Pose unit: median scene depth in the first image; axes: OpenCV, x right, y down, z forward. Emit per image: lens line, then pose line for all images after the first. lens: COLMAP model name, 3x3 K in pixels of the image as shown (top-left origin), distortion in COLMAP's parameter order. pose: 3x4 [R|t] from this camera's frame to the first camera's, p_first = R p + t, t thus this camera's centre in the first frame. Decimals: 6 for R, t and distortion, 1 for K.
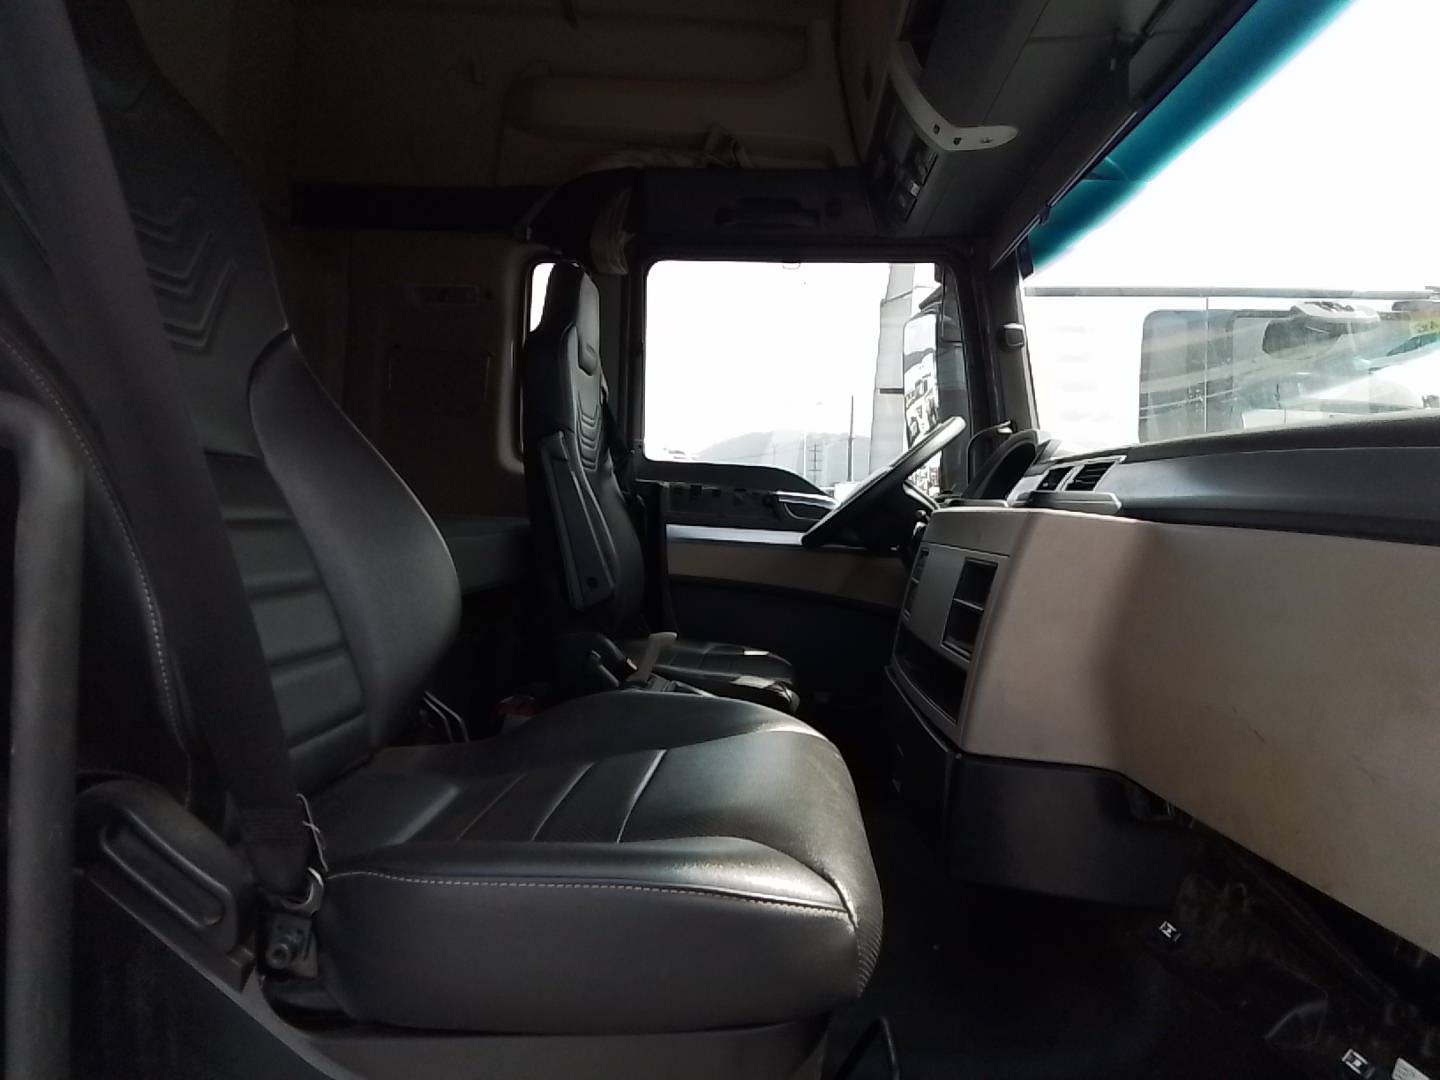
lens RADIAL K [[1000.9, 0, 727.0], [0, 1000.9, 541.2], [0, 0, 1]] dist [0.109100, -0.111181]
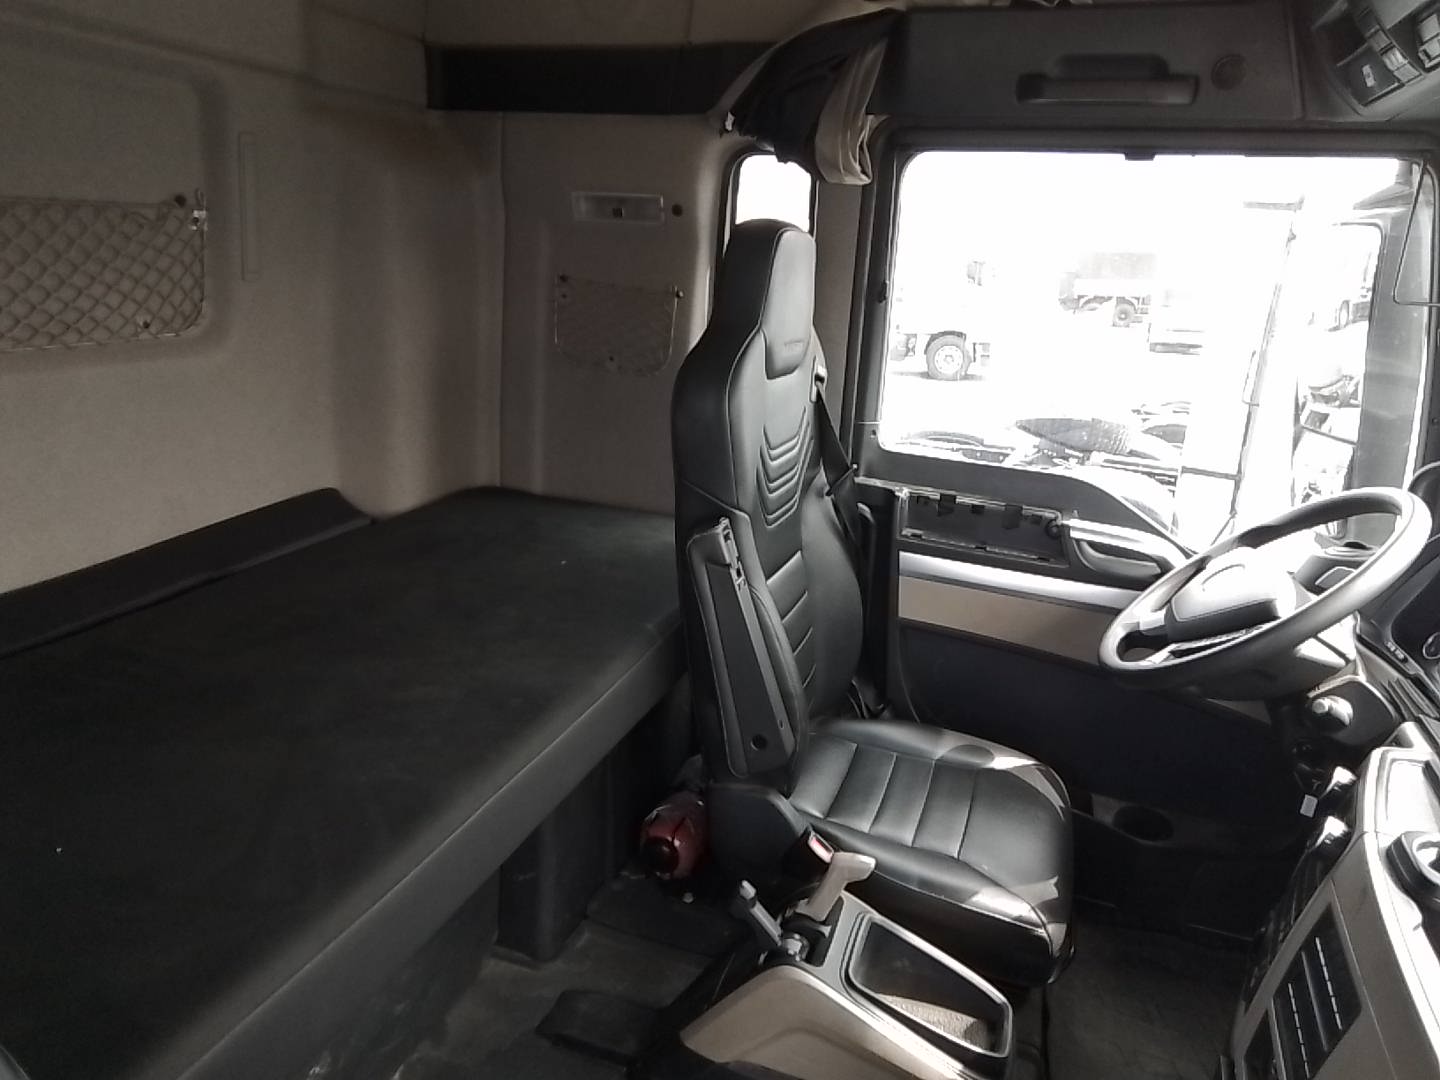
lens RADIAL K [[1000.9, 0, 727.0], [0, 1000.9, 541.2], [0, 0, 1]] dist [0.109100, -0.111181]
pose [[0.961070, 0.094739, -0.259554, 0.006376], [-0.029521, 0.969210, 0.244458, -0.196387], [0.274722, -0.227279, 0.934276, 0.295556]]
